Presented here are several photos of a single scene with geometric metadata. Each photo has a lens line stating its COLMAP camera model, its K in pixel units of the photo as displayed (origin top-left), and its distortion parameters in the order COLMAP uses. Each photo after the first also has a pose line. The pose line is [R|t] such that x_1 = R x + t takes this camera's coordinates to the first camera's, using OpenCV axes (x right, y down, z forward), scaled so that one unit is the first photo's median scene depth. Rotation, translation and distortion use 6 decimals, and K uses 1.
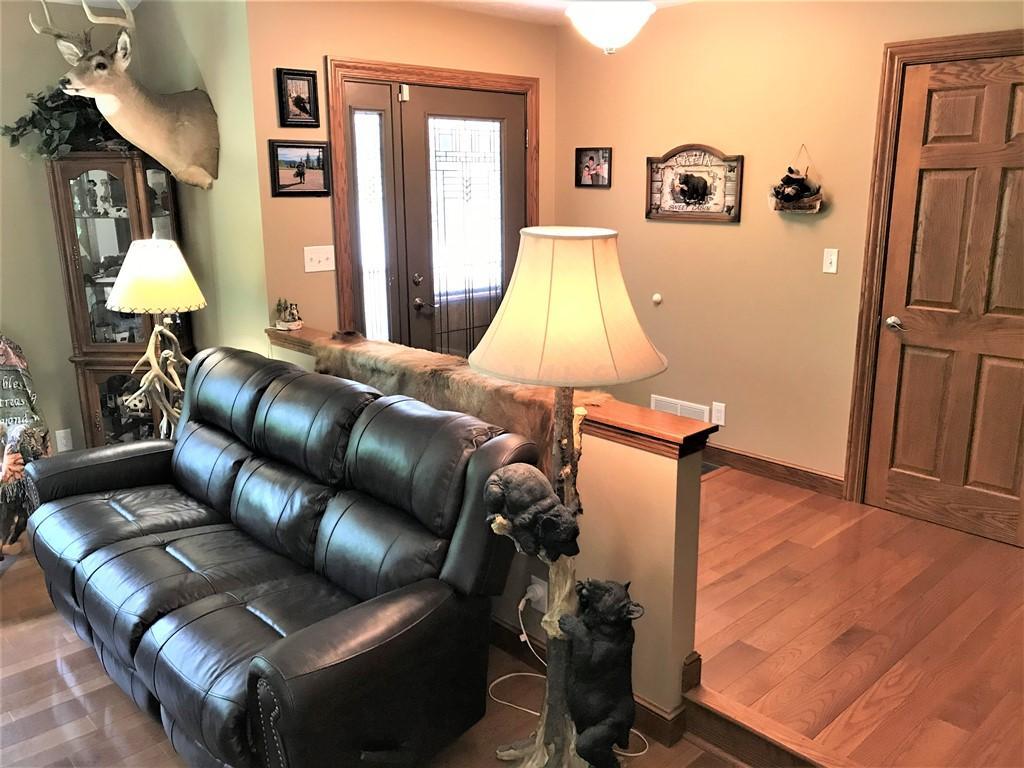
lens RADIAL K [[840.1, 0, 509.2], [0, 840.1, 382.6], [0, 0, 1]] dist [0.037459, -0.034663]
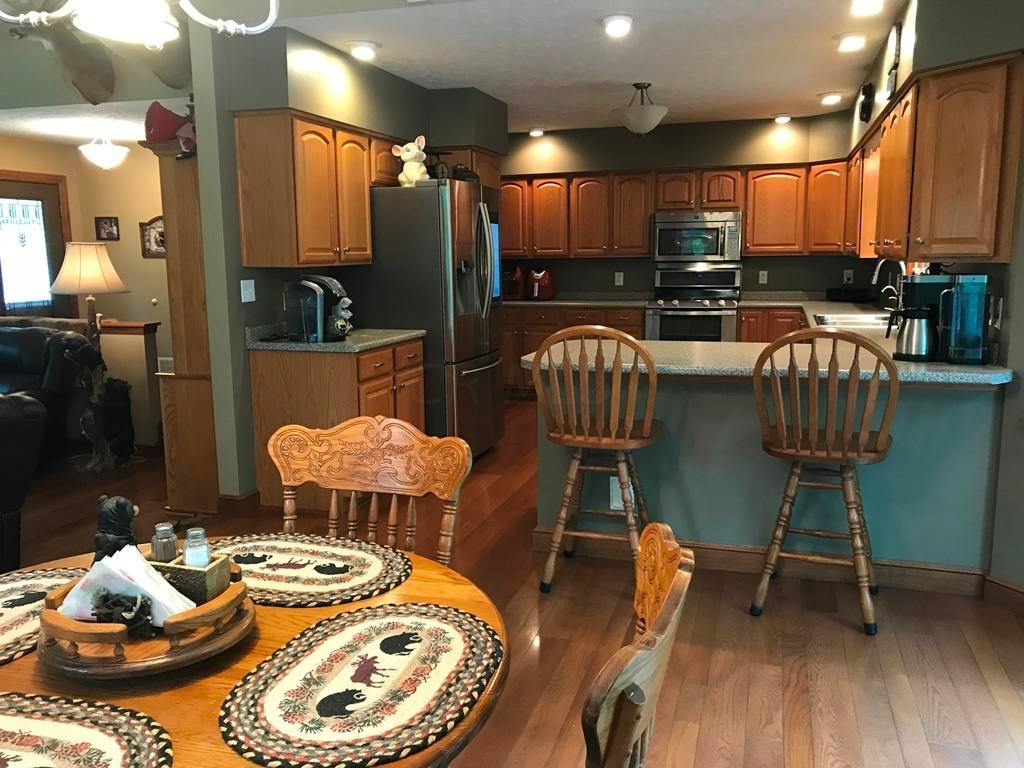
lens RADIAL K [[840.1, 0, 511.6], [0, 840.1, 383.9], [0, 0, 1]] dist [0.037459, -0.034663]
pose [[0.873415, -0.081402, 0.480125, -0.043452], [0.121834, 0.991102, -0.053598, 0.326482], [-0.471490, 0.105308, 0.875561, -1.121063]]
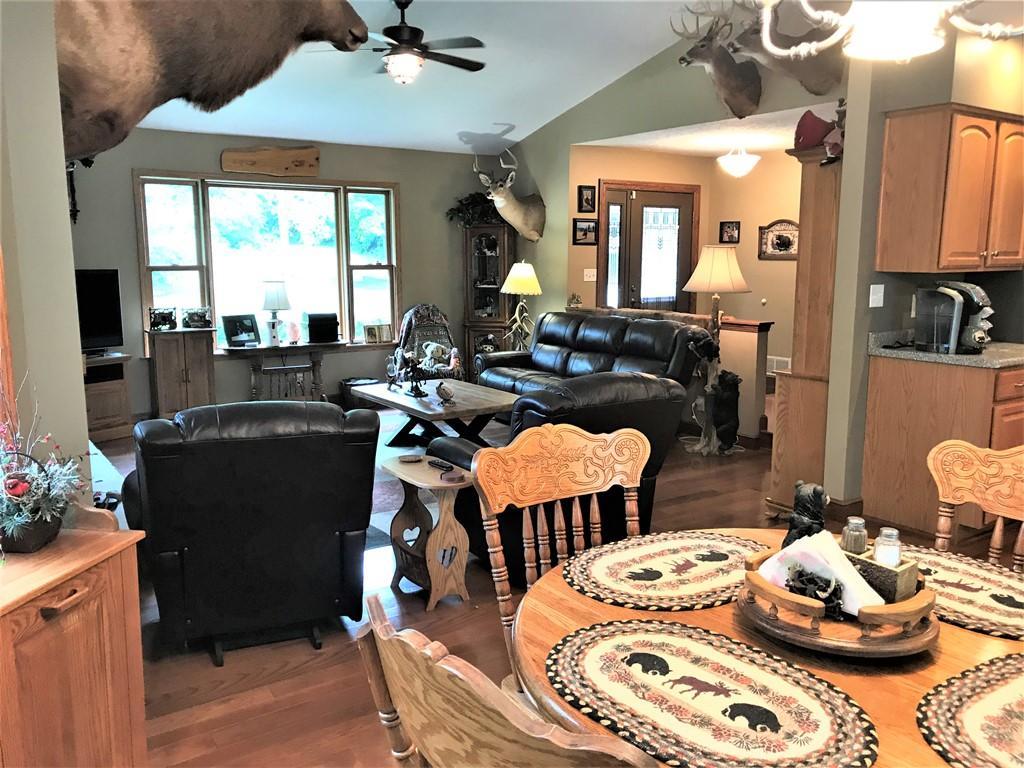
lens RADIAL K [[840.1, 0, 514.0], [0, 840.1, 386.5], [0, 0, 1]] dist [0.037459, -0.034663]
pose [[0.987850, 0.029891, -0.152511, -0.098653], [-0.042438, 0.995916, -0.079683, 0.326376], [0.149507, 0.085187, 0.985084, -1.130334]]
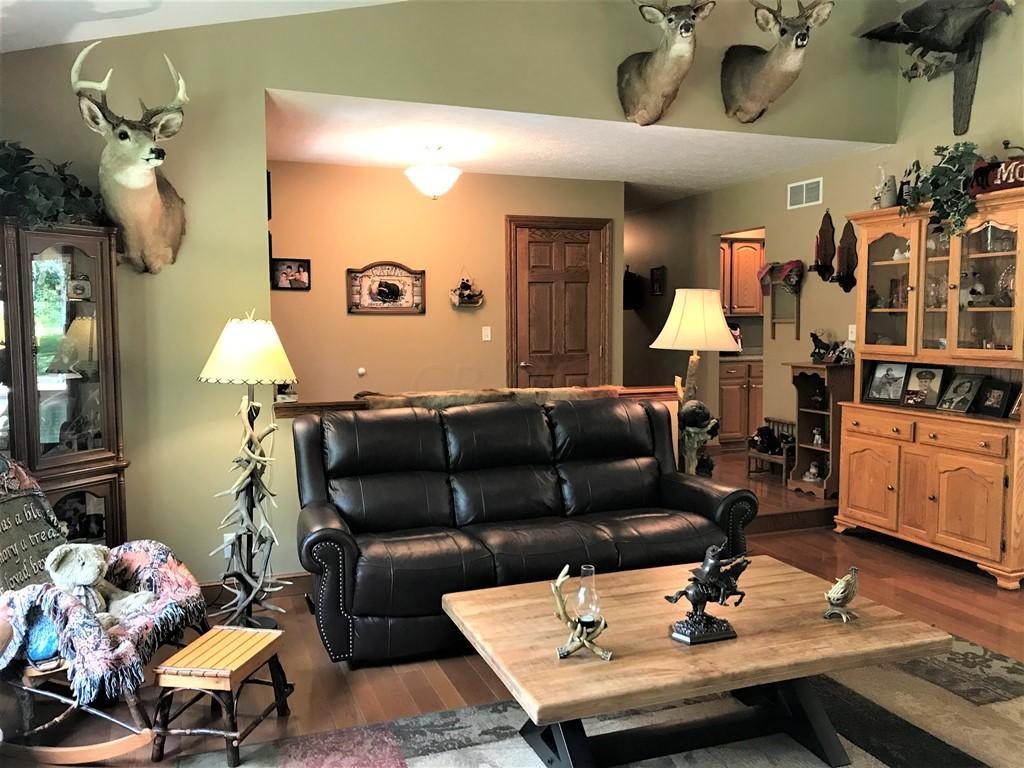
lens RADIAL K [[840.1, 0, 513.4], [0, 840.1, 378.9], [0, 0, 1]] dist [0.037459, -0.034663]
pose [[0.383952, -0.065020, 0.921061, -1.229725], [0.222295, 0.974687, -0.023859, -0.004224], [-0.896195, 0.213908, 0.388687, 0.341059]]
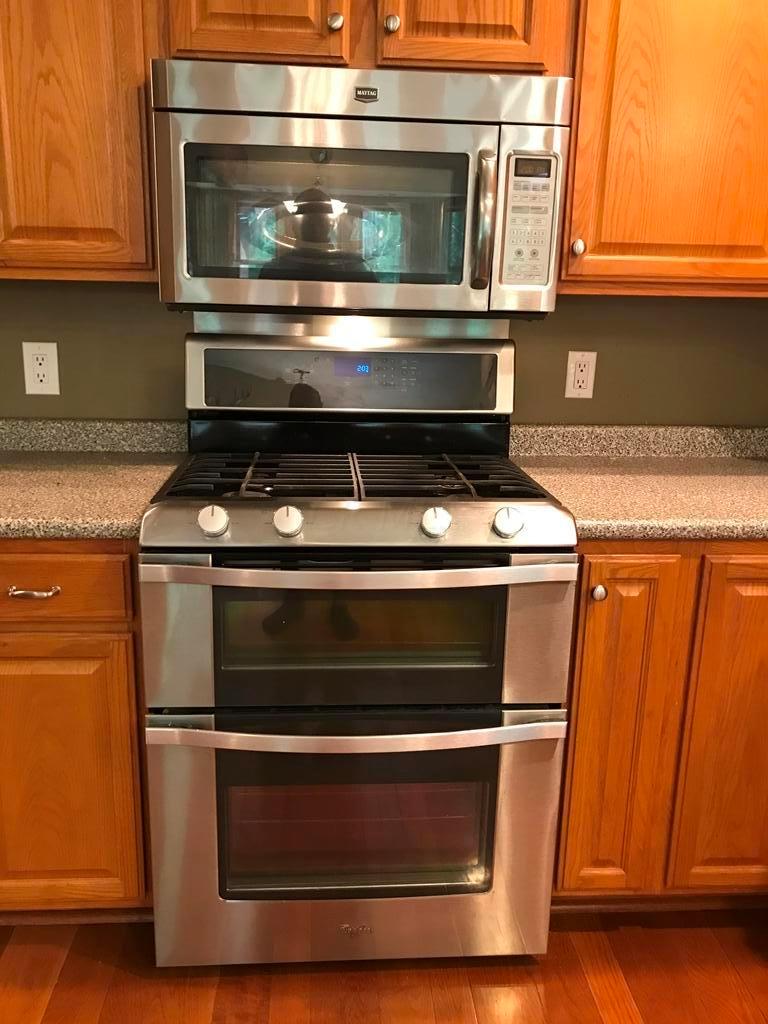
lens RADIAL K [[840.1, 0, 376.1], [0, 840.1, 505.6], [0, 0, 1]] dist [0.037459, -0.034663]
pose [[0.642933, -0.173426, 0.746030, 0.962707], [0.155631, 0.983289, 0.094457, 0.048620], [-0.749944, 0.055375, 0.659180, 0.081867]]
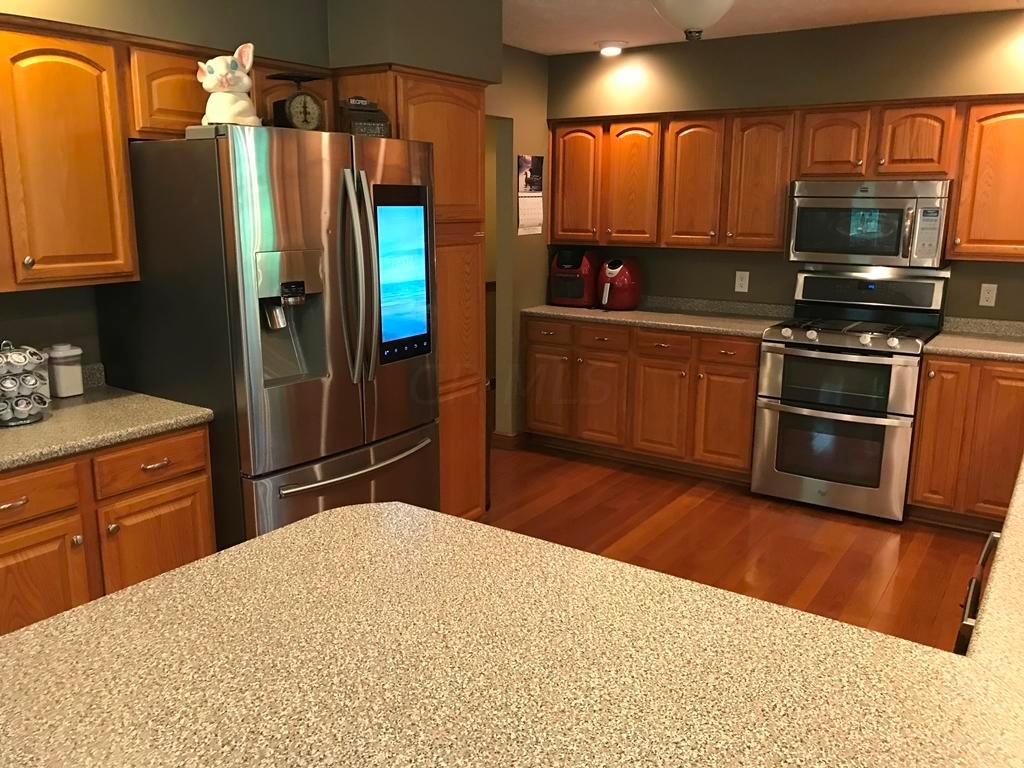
lens RADIAL K [[840.1, 0, 519.2], [0, 840.1, 376.3], [0, 0, 1]] dist [0.037459, -0.034663]
pose [[0.974942, -0.033714, 0.219889, 0.584829], [0.039823, 0.998932, -0.023409, 0.151533], [-0.218865, 0.031579, 0.975244, -0.655586]]
